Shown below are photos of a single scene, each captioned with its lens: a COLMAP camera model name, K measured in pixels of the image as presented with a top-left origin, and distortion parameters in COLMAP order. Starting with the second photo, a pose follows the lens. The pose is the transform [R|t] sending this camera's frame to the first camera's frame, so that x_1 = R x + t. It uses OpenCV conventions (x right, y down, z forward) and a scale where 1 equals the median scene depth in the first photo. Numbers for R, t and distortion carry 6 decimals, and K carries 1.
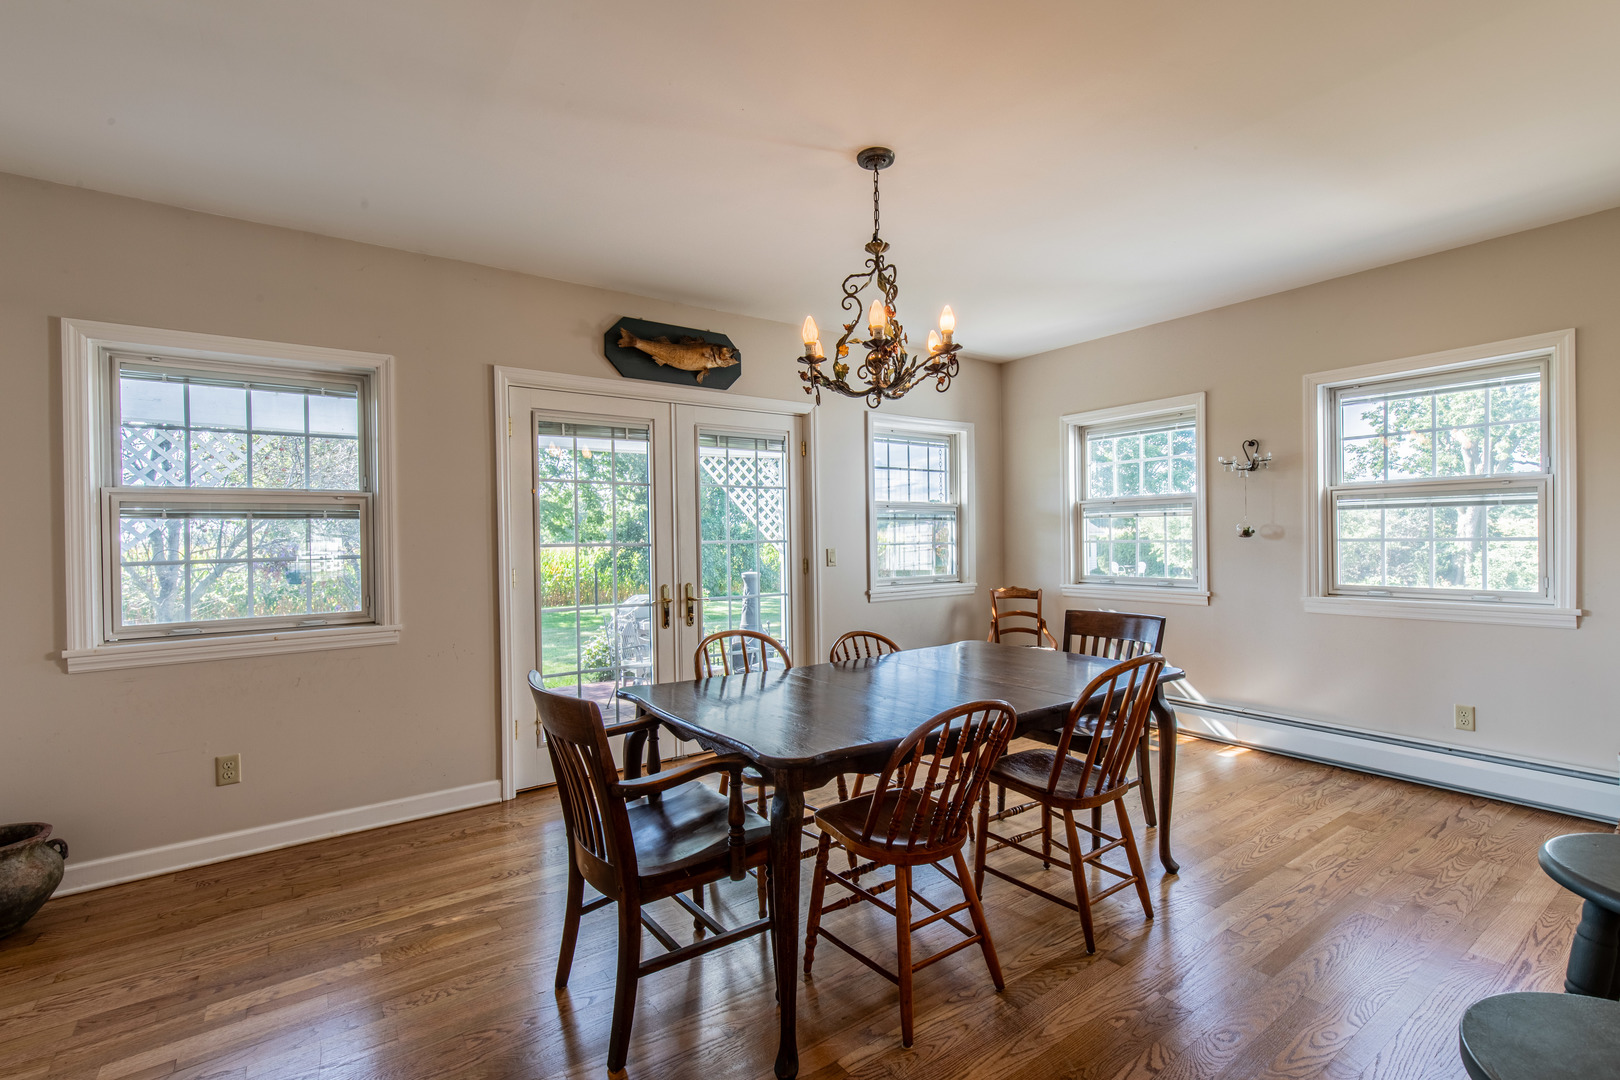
lens RADIAL K [[722.1, 0, 811.0], [0, 722.1, 541.0], [0, 0, 1]] dist [0.001637, 0.000306]
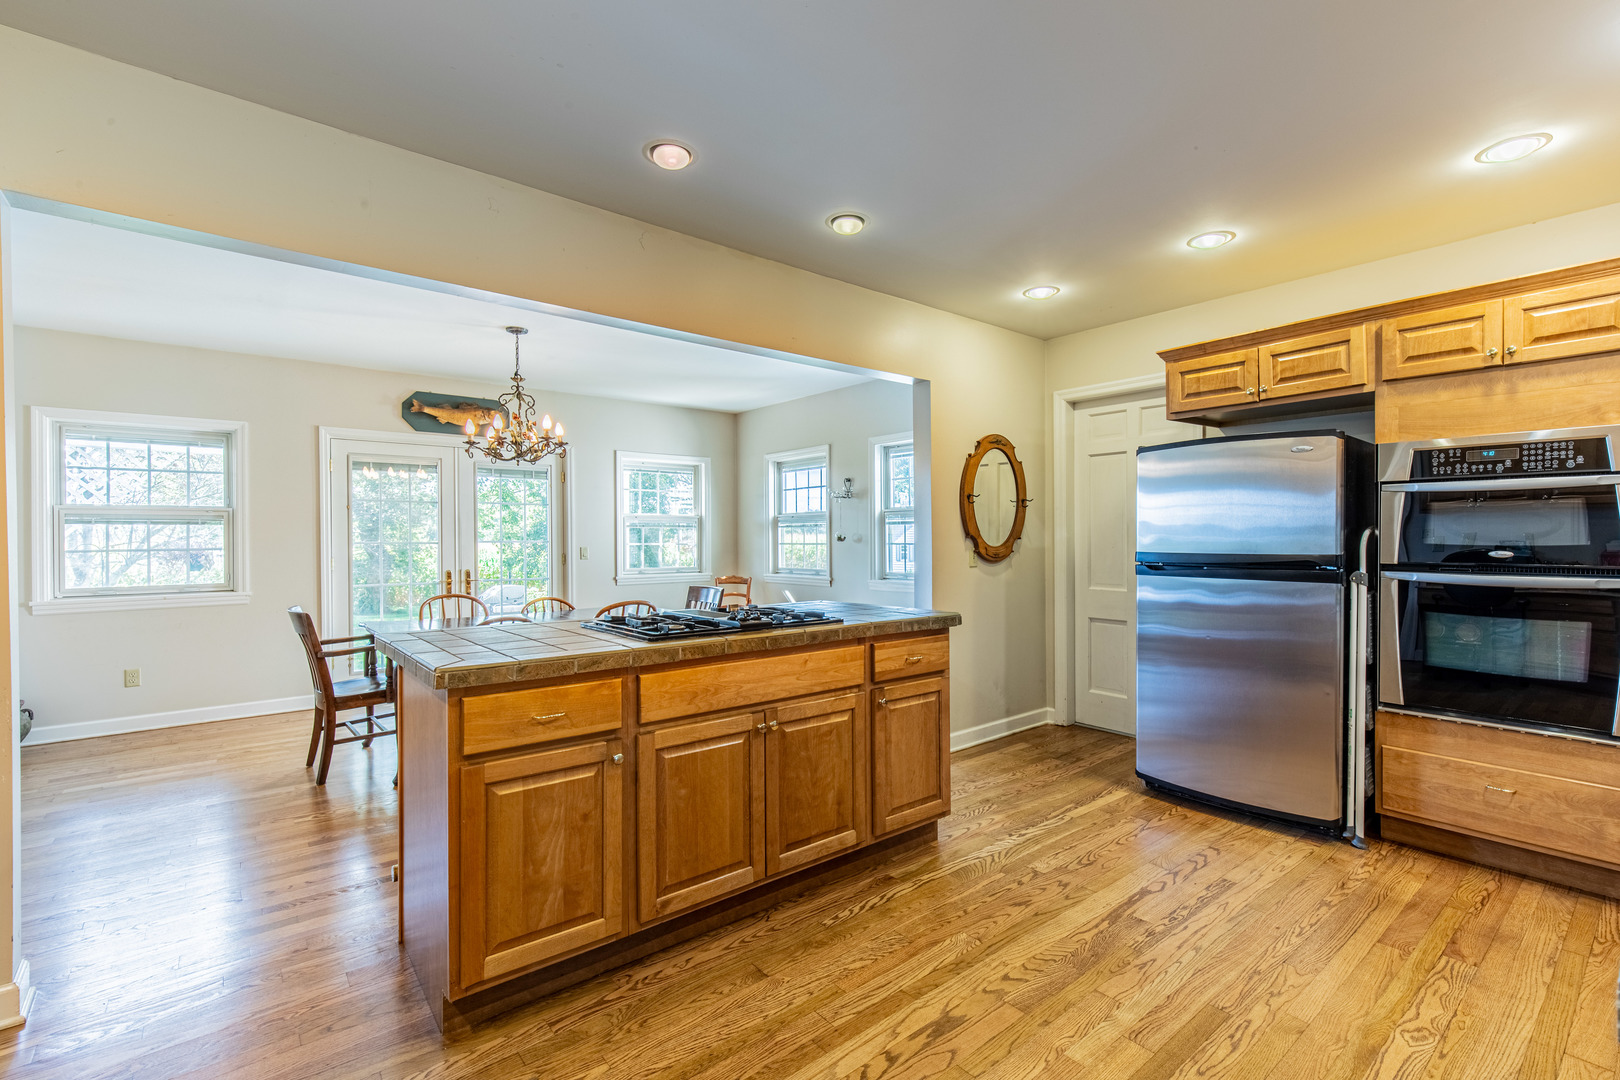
lens RADIAL K [[722.1, 0, 809.3], [0, 722.1, 541.0], [0, 0, 1]] dist [0.001637, 0.000306]
pose [[0.997792, 0.009660, 0.065711, 0.487810], [-0.009576, 0.999953, -0.001593, -0.004431], [-0.065724, 0.000961, 0.997837, -0.586066]]
